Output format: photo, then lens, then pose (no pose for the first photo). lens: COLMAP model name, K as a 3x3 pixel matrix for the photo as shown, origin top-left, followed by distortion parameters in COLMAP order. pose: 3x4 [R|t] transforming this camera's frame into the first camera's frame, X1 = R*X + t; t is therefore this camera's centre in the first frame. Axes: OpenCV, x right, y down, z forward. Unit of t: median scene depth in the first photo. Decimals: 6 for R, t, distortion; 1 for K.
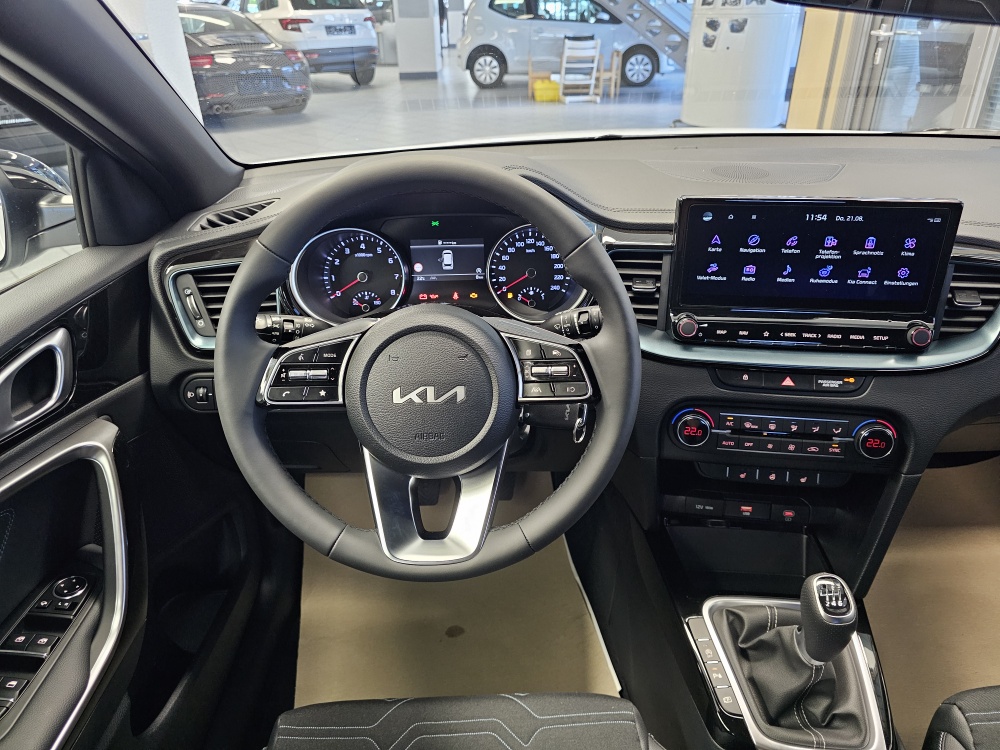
lens RADIAL K [[687.7, 0, 505.5], [0, 687.7, 362.6], [0, 0, 1]] dist [0.059615, -0.062998]
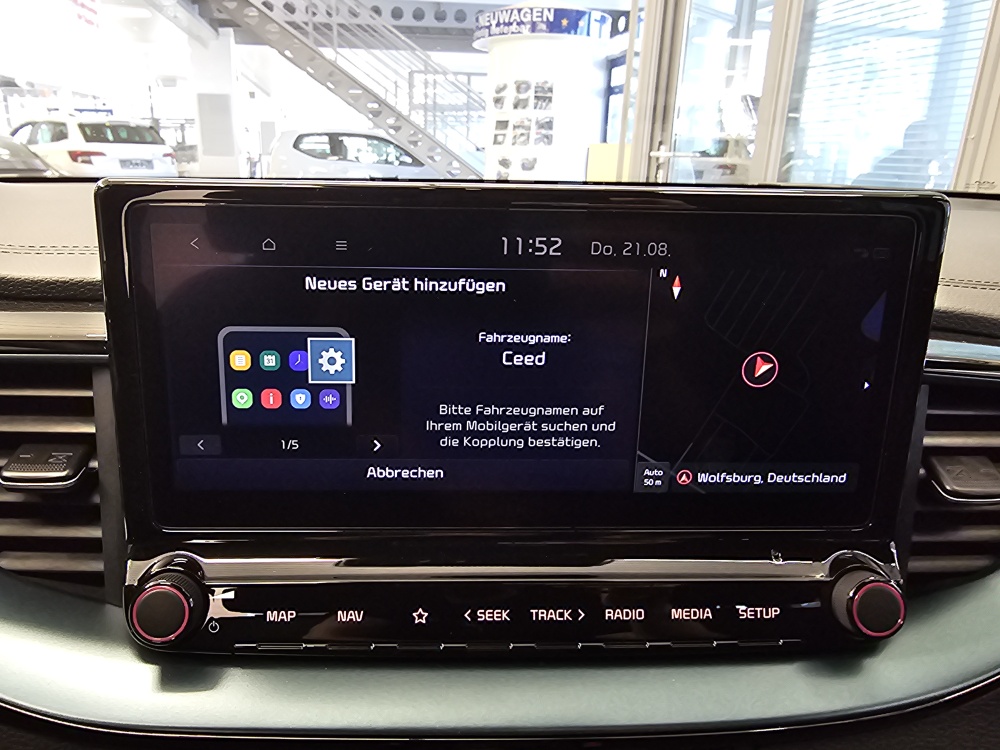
lens RADIAL K [[694.9, 0, 443.3], [0, 694.9, 367.2], [0, 0, 1]] dist [0.002044, -0.000288]
pose [[0.986995, -0.015349, 0.160018, 0.332812], [0.044583, 0.982519, -0.180747, -0.092681], [-0.154446, 0.185530, 0.970425, 0.664240]]
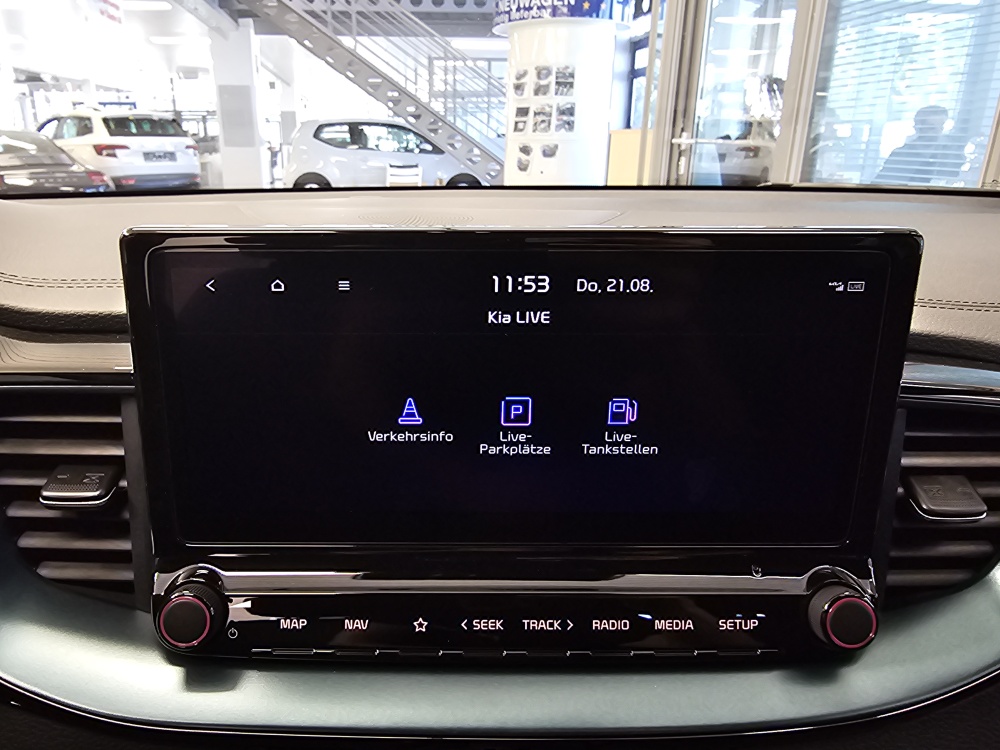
lens RADIAL K [[696.4, 0, 438.6], [0, 696.4, 369.4], [0, 0, 1]] dist [0.001973, 0.000580]
pose [[0.992304, -0.023766, 0.121523, 0.341097], [0.043486, 0.985783, -0.162300, -0.106791], [-0.115938, 0.166336, 0.979230, 0.635656]]
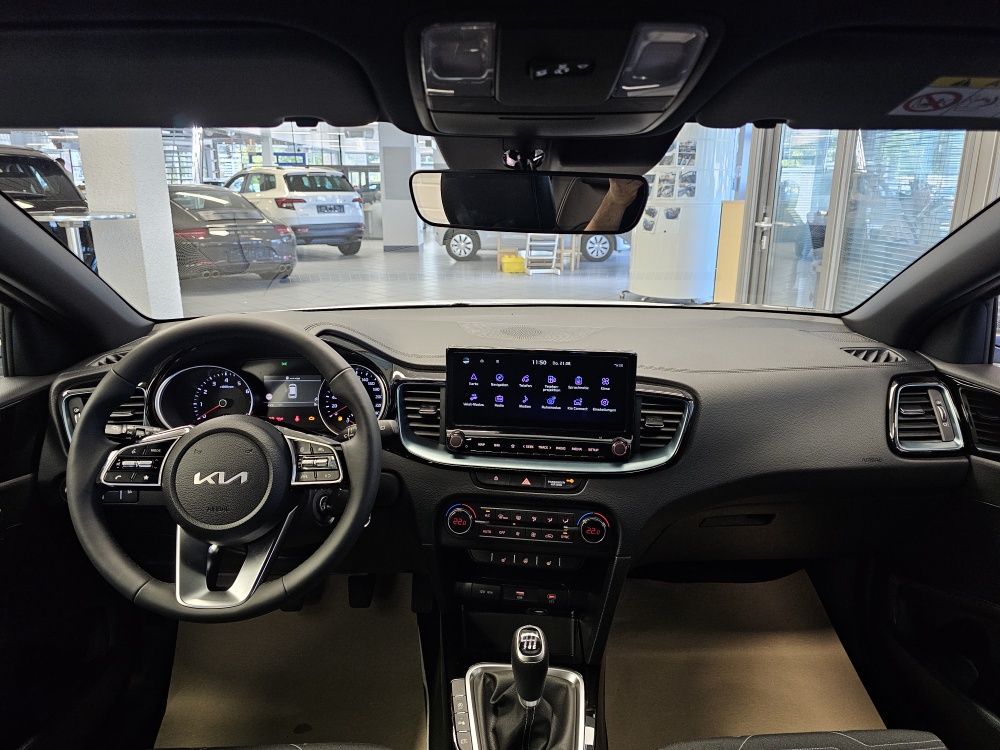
lens RADIAL K [[678.8, 0, 501.9], [0, 678.8, 367.3], [0, 0, 1]] dist [0.122231, -0.160166]
pose [[0.999772, 0.014946, 0.015229, 0.326780], [-0.011250, 0.975664, -0.218981, 0.096922], [-0.018132, 0.218760, 0.975610, -0.317450]]
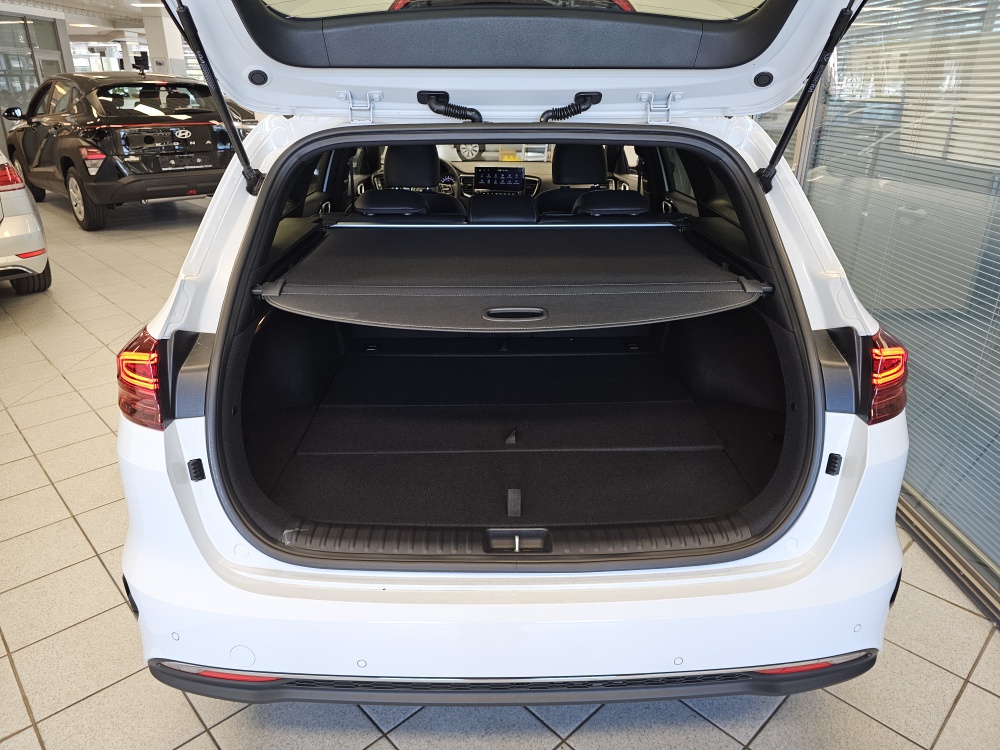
lens RADIAL K [[687.7, 0, 505.5], [0, 687.7, 362.6], [0, 0, 1]] dist [0.059615, -0.062998]
pose [[0.999806, 0.014151, 0.013694, 0.412749], [-0.012678, 0.994675, -0.102282, 1.679033], [-0.015069, 0.102089, 0.994661, -3.843895]]
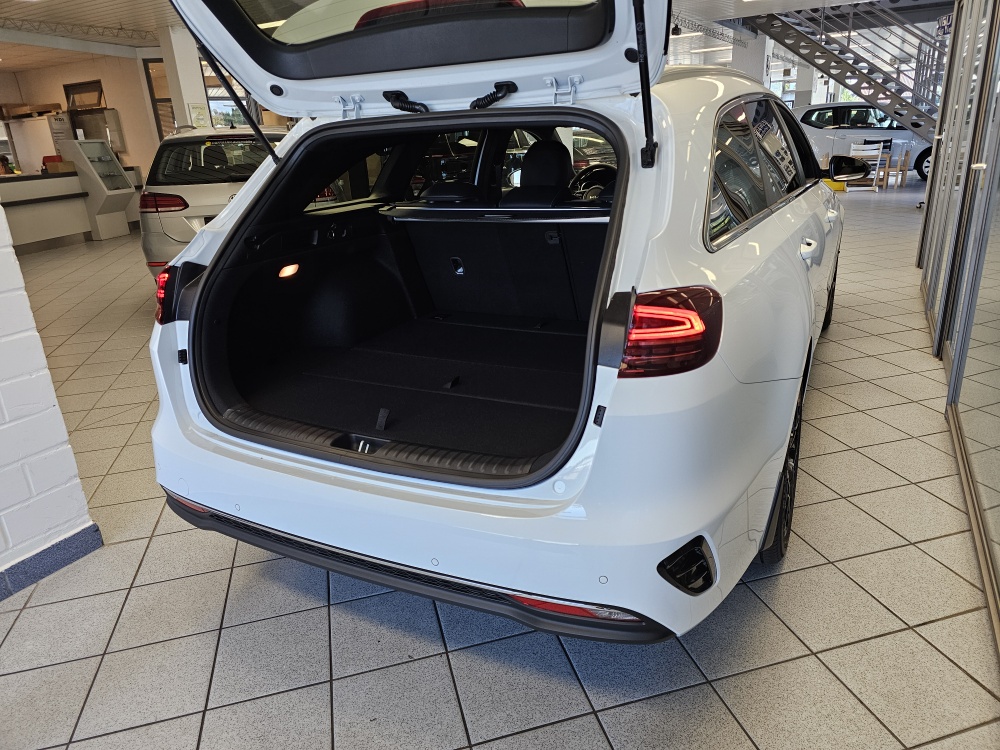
lens RADIAL K [[687.7, 0, 505.5], [0, 687.7, 362.6], [0, 0, 1]] dist [0.059615, -0.062998]
pose [[0.883653, 0.120147, -0.452462, 1.714022], [-0.180872, 0.979075, -0.093258, 1.808122], [0.431790, 0.164245, 0.886894, -3.821956]]
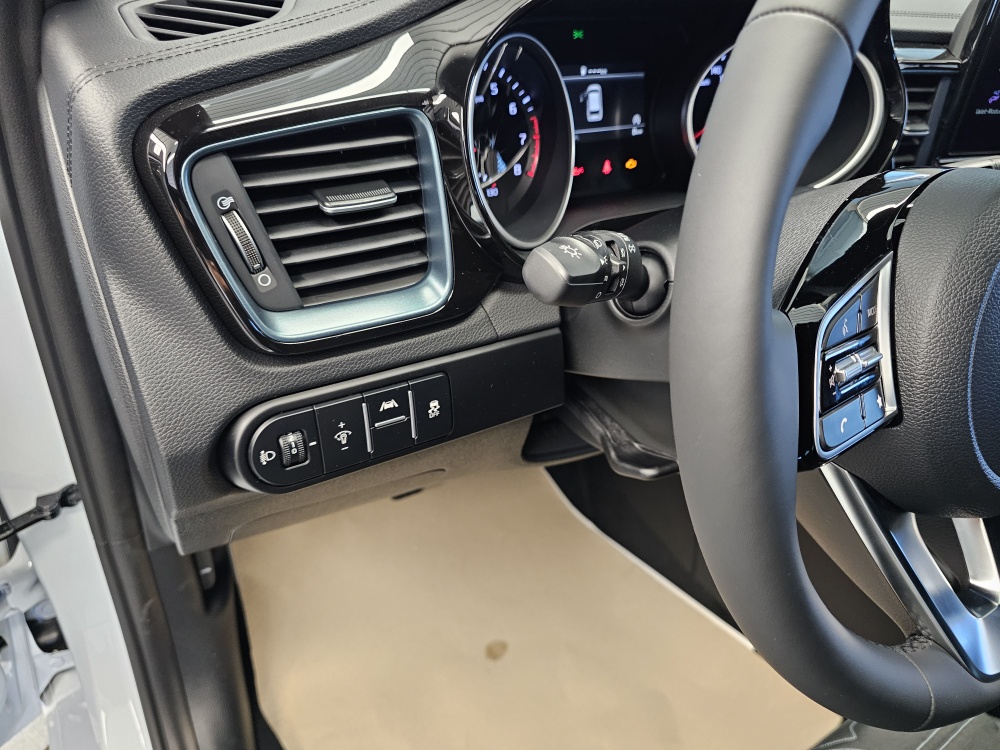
lens RADIAL K [[705.5, 0, 504.6], [0, 705.5, 352.8], [0, 0, 1]] dist [-0.005941, -0.002864]
pose [[0.868366, -0.195300, 0.455848, -0.507335], [0.122123, 0.975097, 0.185125, -0.073428], [-0.480651, -0.105086, 0.870592, 0.573284]]
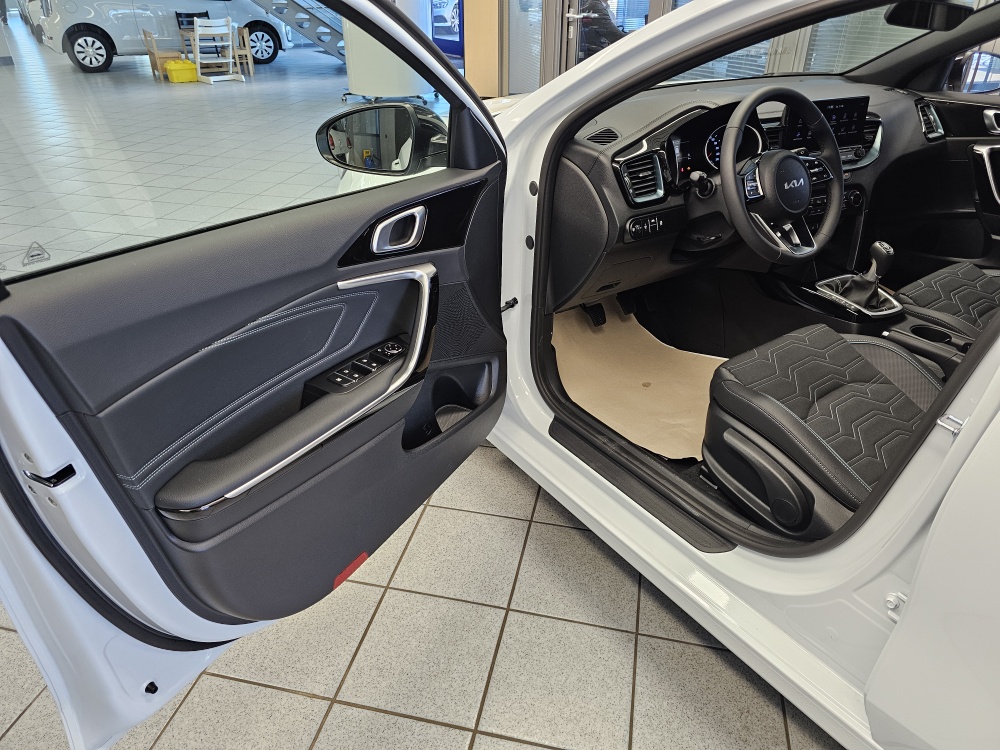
lens RADIAL K [[687.7, 0, 505.5], [0, 687.7, 362.6], [0, 0, 1]] dist [0.059615, -0.062998]
pose [[0.830682, -0.255985, 0.494408, -1.778039], [0.240670, 0.965875, 0.095730, 0.134145], [-0.502041, 0.039468, 0.863943, -0.451338]]
